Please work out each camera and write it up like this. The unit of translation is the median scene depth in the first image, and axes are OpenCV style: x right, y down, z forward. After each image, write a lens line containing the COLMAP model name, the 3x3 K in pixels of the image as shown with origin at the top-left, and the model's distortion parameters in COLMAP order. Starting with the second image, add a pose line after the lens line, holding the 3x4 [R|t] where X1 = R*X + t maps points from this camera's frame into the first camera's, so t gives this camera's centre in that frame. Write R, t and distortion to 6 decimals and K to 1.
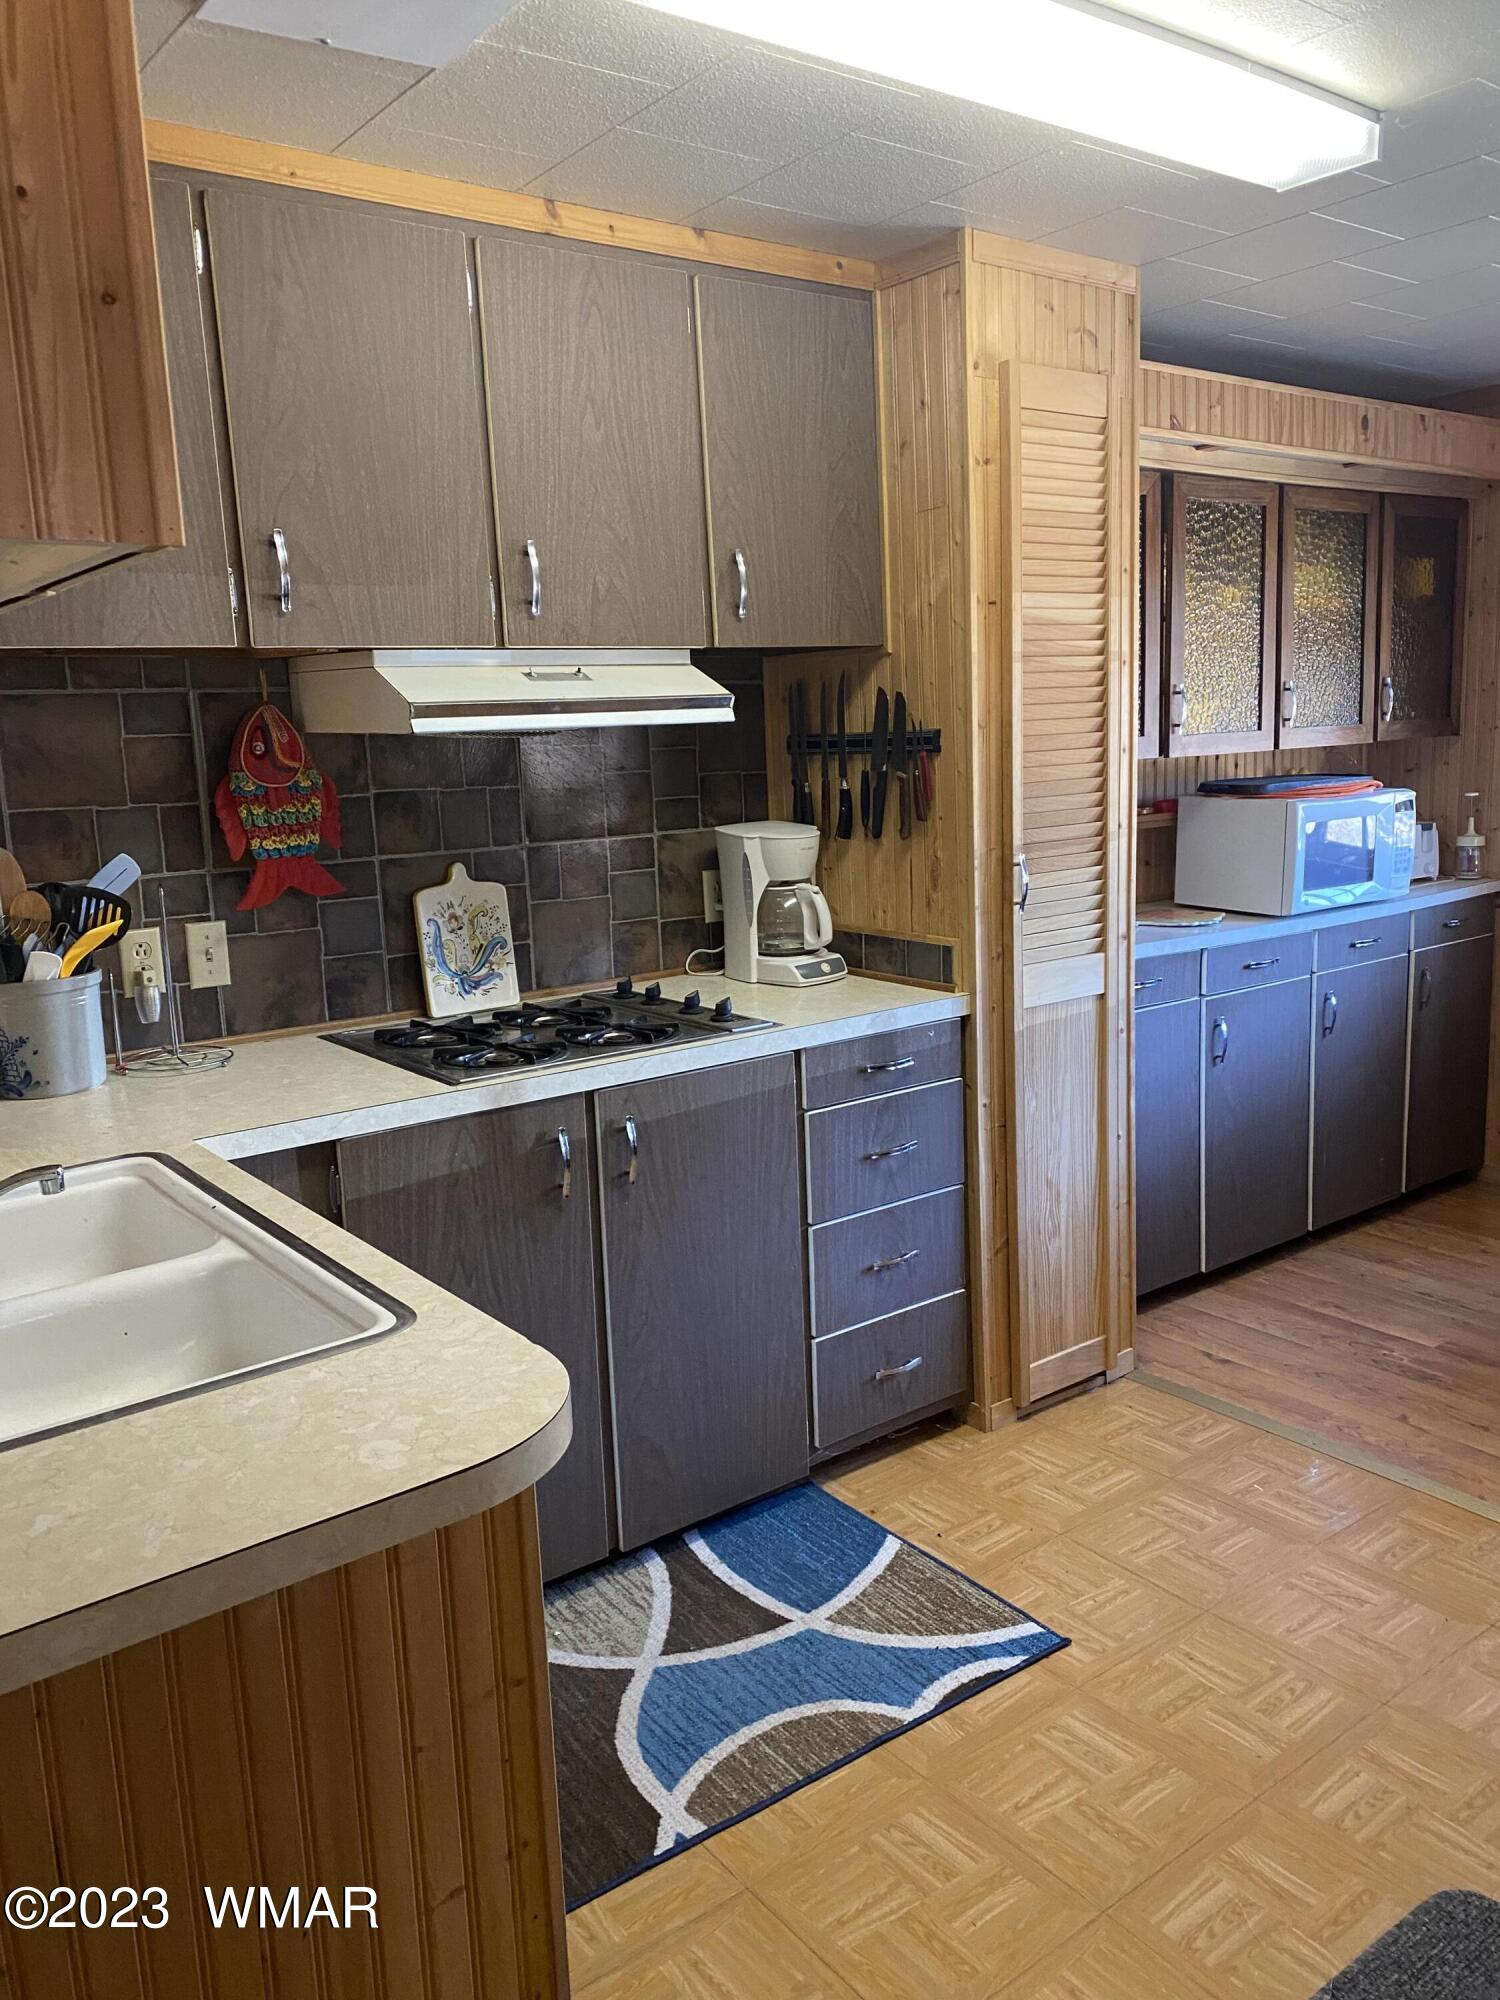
lens RADIAL K [[1555.0, 0, 771.1], [0, 1555.0, 1007.7], [0, 0, 1]] dist [0.038542, -0.031633]
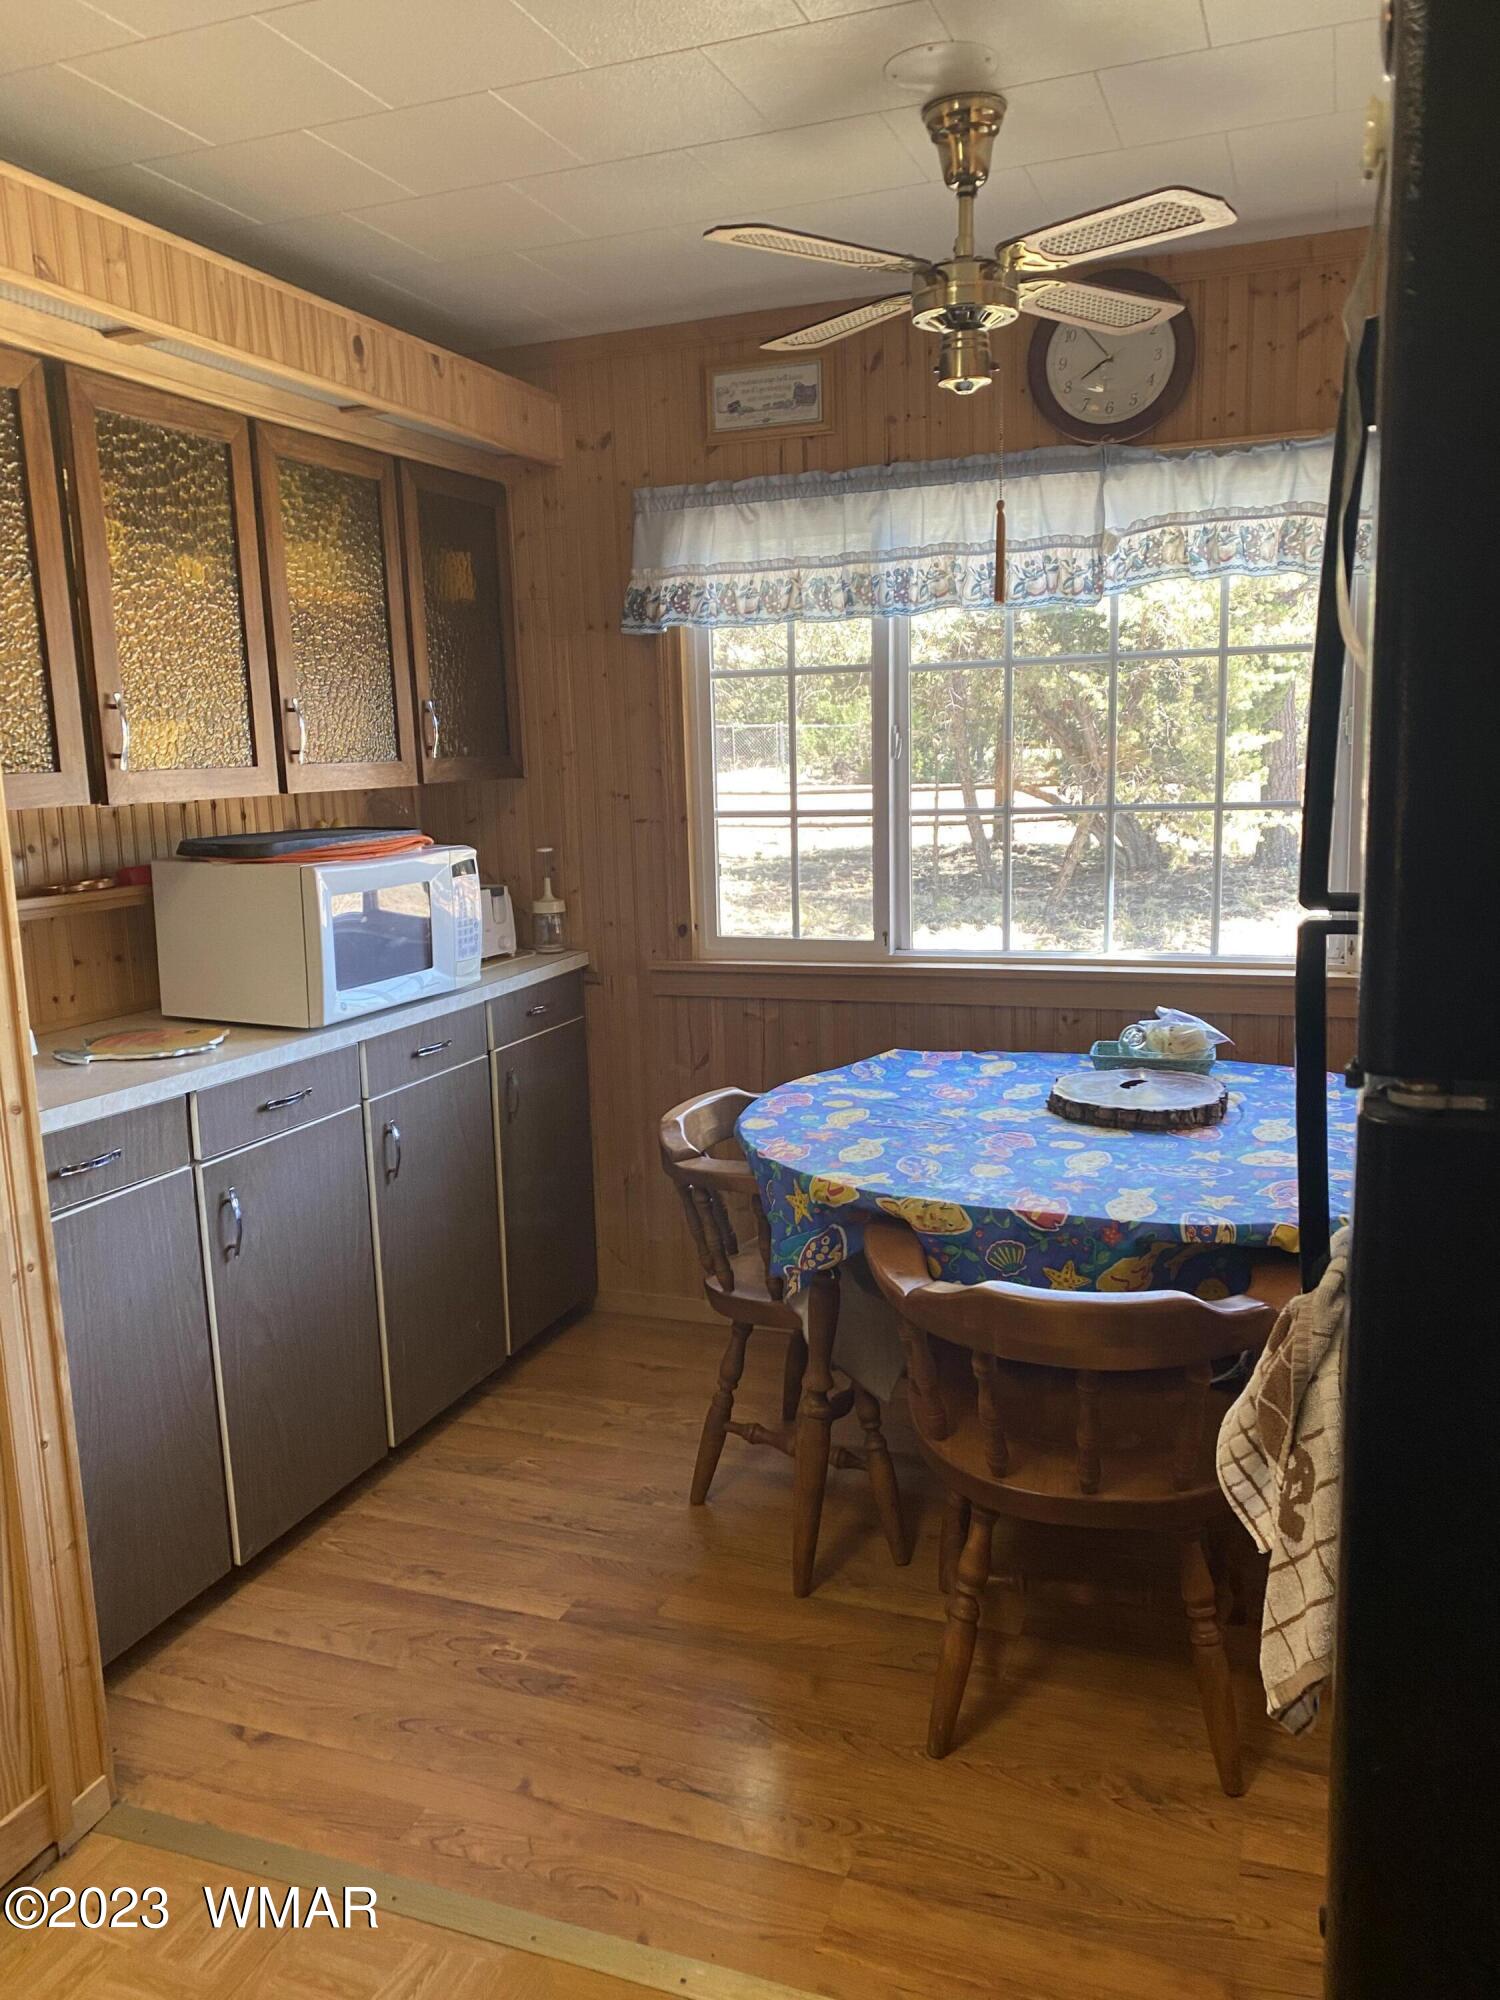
lens RADIAL K [[1555.0, 0, 771.1], [0, 1555.0, 1007.7], [0, 0, 1]] dist [0.038542, -0.031633]
pose [[0.849395, -0.073724, 0.522582, 0.134361], [0.088917, 0.996031, -0.004008, -0.046327], [-0.520213, 0.049871, 0.852580, 0.286521]]
